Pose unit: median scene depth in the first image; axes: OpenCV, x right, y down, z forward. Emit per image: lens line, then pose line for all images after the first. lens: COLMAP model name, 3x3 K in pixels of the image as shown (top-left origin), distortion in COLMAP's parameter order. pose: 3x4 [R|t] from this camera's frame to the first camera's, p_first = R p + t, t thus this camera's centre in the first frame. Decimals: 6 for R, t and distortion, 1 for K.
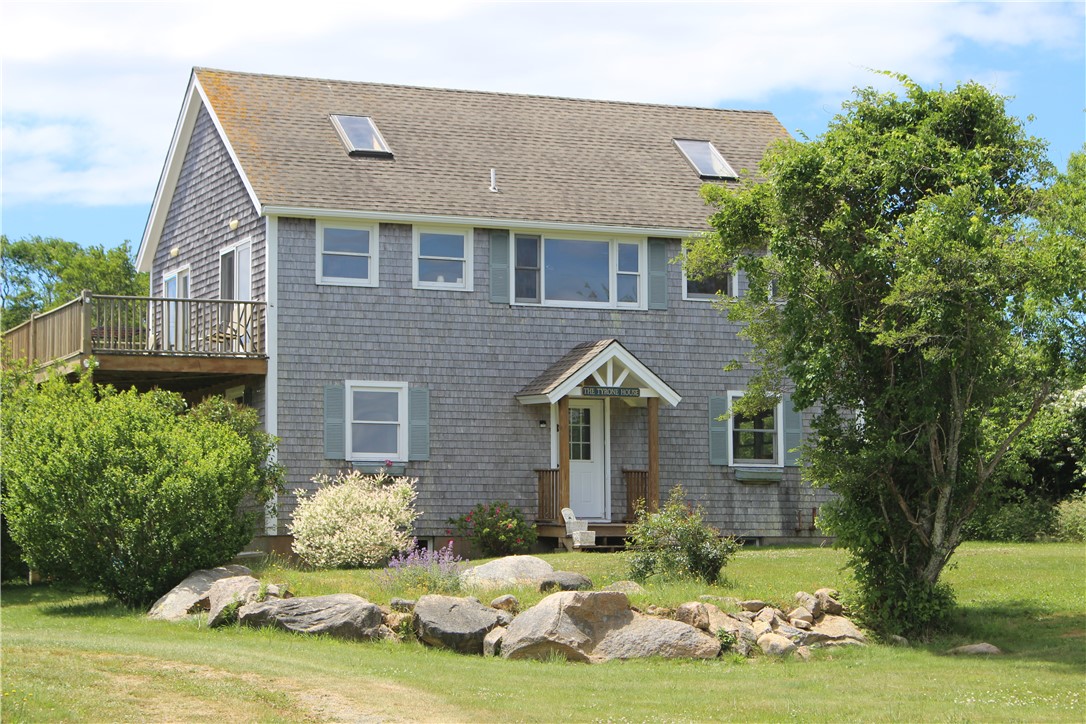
lens RADIAL K [[2645.5, 0, 543.0], [0, 2645.5, 362.0], [0, 0, 1]] dist [0.040948, -0.024708]
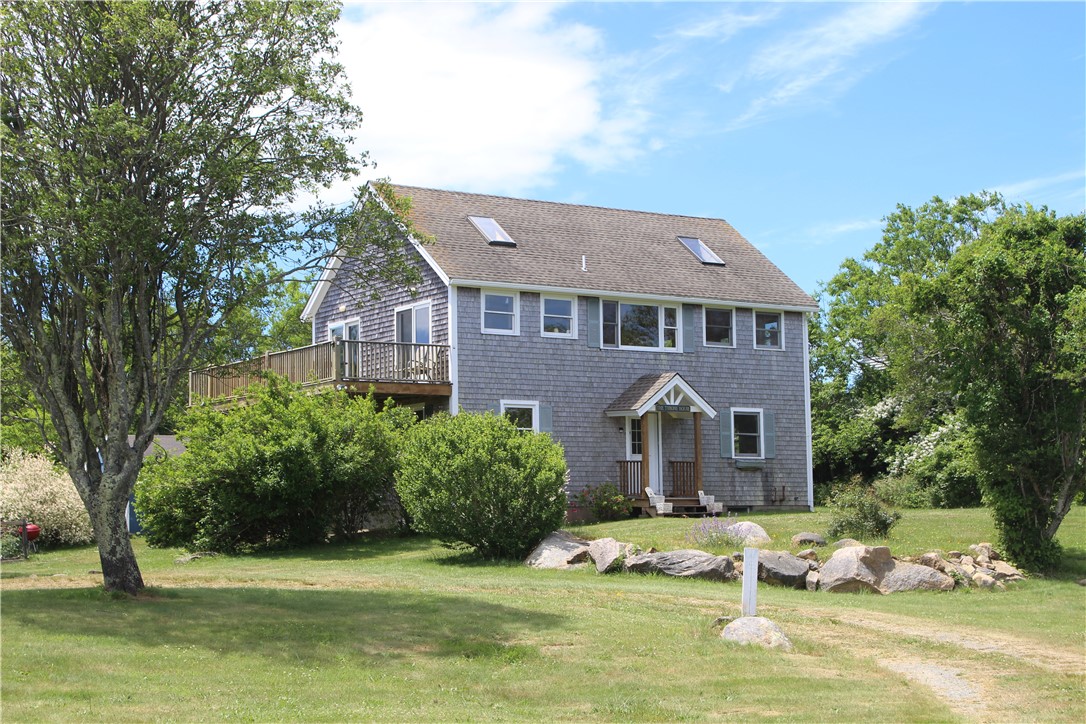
lens RADIAL K [[1830.0, 0, 543.0], [0, 1830.0, 362.0], [0, 0, 1]] dist [-0.040456, 0.006906]
pose [[0.984959, 0.008571, 0.172578, -0.220489], [-0.007012, 0.999929, -0.009639, -0.004211], [-0.172648, 0.008284, 0.984949, 0.007388]]
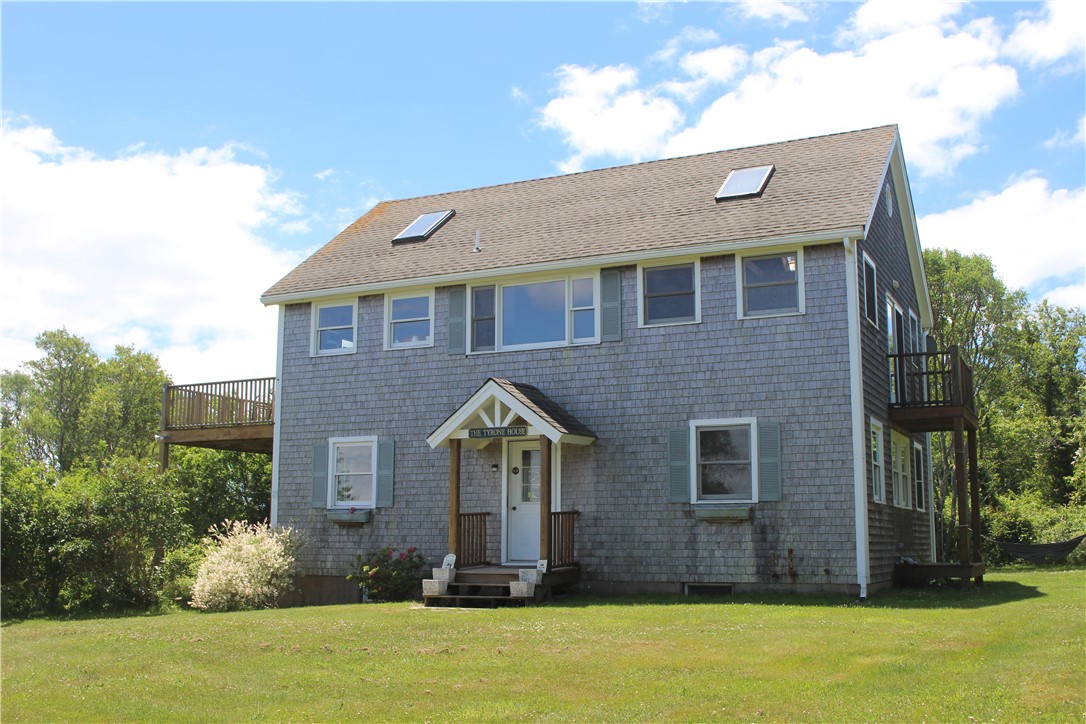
lens RADIAL K [[1118.4, 0, 543.0], [0, 1118.4, 362.0], [0, 0, 1]] dist [-0.083104, 0.001421]
pose [[0.651127, -0.113552, -0.750426, 0.341965], [0.062673, 0.993412, -0.095940, 0.025765], [0.756377, 0.015438, 0.653954, 0.740538]]
